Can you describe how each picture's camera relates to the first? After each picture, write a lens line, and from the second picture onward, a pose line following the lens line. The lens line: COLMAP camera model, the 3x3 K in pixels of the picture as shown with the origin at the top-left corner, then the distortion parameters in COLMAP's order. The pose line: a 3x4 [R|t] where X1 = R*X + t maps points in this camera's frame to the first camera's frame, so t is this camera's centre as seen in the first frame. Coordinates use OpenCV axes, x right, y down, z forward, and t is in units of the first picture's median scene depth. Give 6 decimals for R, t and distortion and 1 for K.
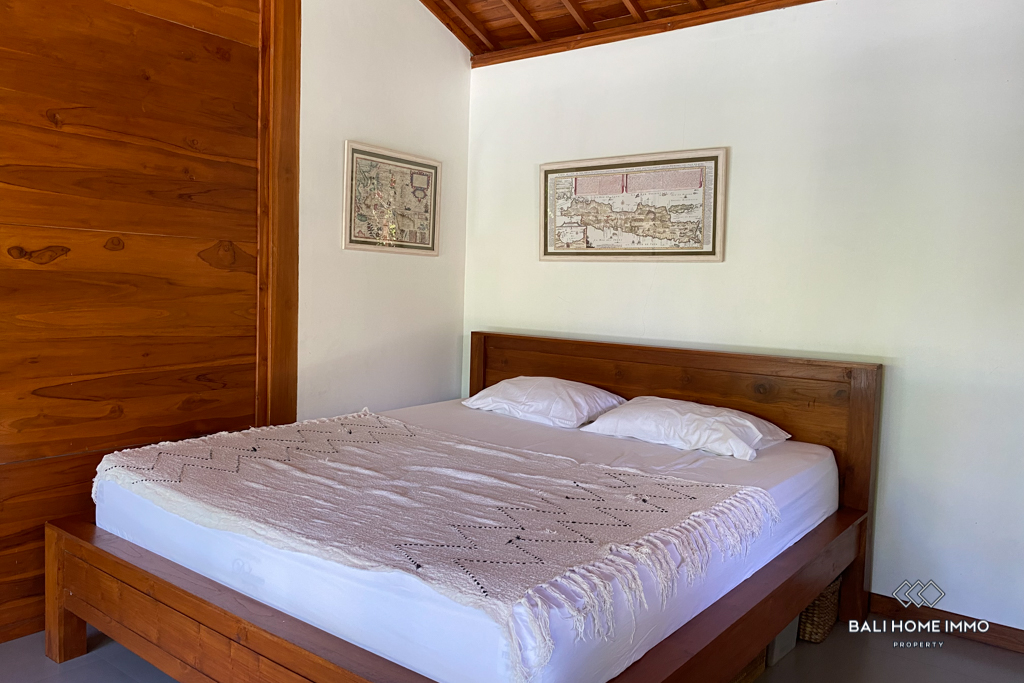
lens RADIAL K [[812.2, 0, 512.0], [0, 812.2, 341.5], [0, 0, 1]] dist [0.075020, -0.000049]
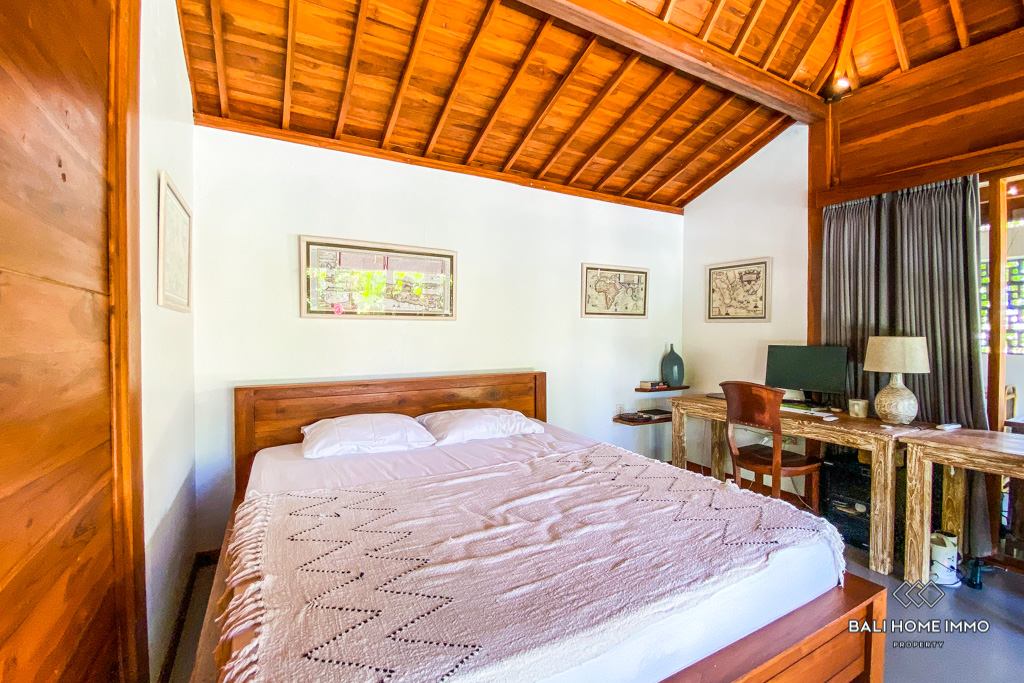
lens RADIAL K [[425.6, 0, 549.6], [0, 425.6, 338.5], [0, 0, 1]] dist [0.044371, -0.042182]
pose [[0.371136, -0.040387, 0.927700, -0.456674], [0.070274, 0.997410, 0.015308, -0.061277], [-0.925916, 0.059512, 0.373013, 0.504508]]
